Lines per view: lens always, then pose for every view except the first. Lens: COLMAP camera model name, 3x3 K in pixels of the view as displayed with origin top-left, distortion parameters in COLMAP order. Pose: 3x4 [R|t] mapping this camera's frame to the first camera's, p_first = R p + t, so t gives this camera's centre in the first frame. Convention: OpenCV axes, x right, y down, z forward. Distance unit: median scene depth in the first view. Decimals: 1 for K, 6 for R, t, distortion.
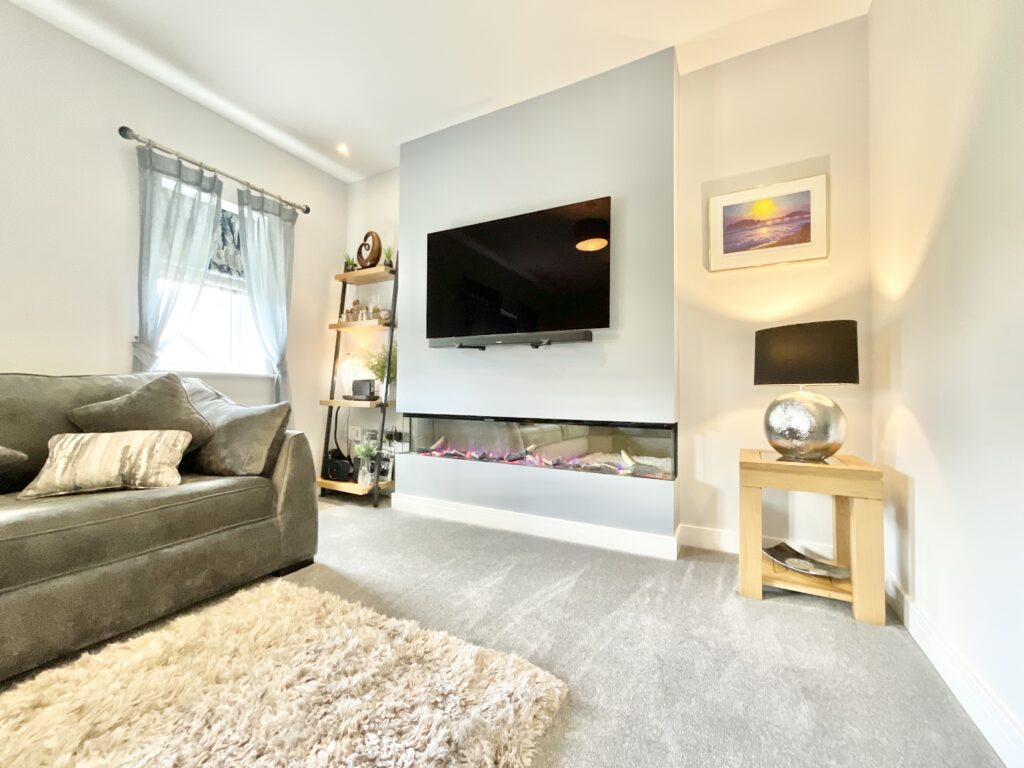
lens RADIAL K [[408.0, 0, 512.0], [0, 408.0, 384.0], [0, 0, 1]] dist [0.002177, 0.000176]
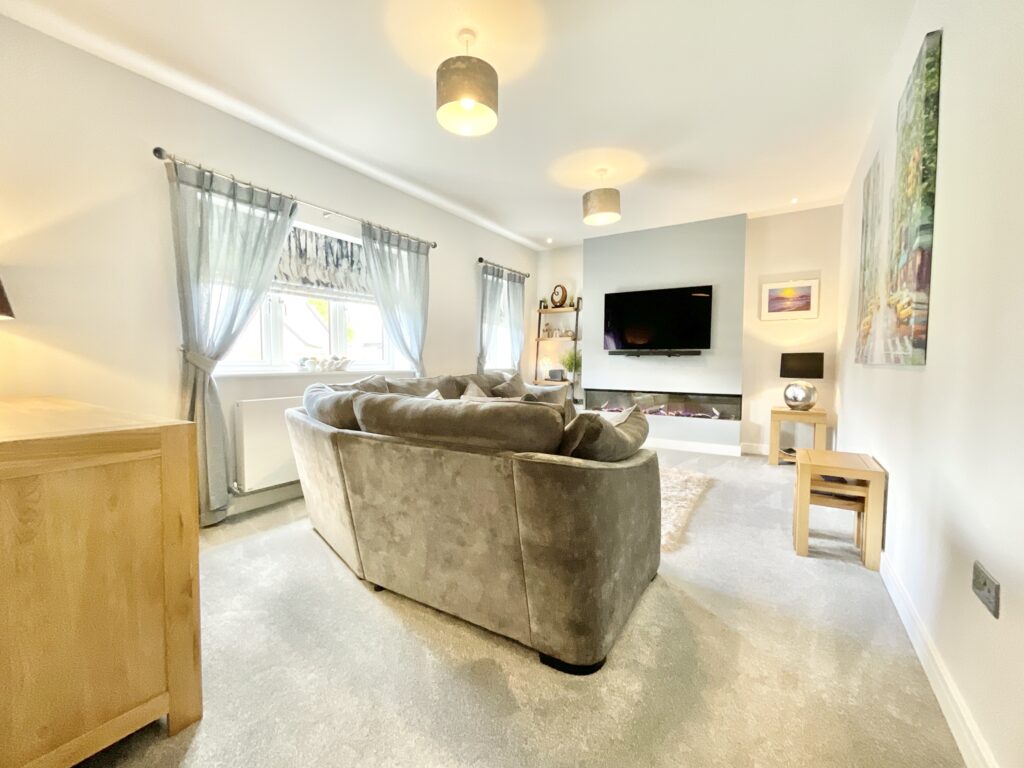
lens RADIAL K [[419.9, 0, 510.0], [0, 419.9, 381.7], [0, 0, 1]] dist [0.000306, 0.000156]
pose [[0.997618, -0.000129, -0.068978, -0.628314], [0.004802, 0.997702, 0.067578, -0.119386], [0.068810, -0.067748, 0.995327, -1.208789]]
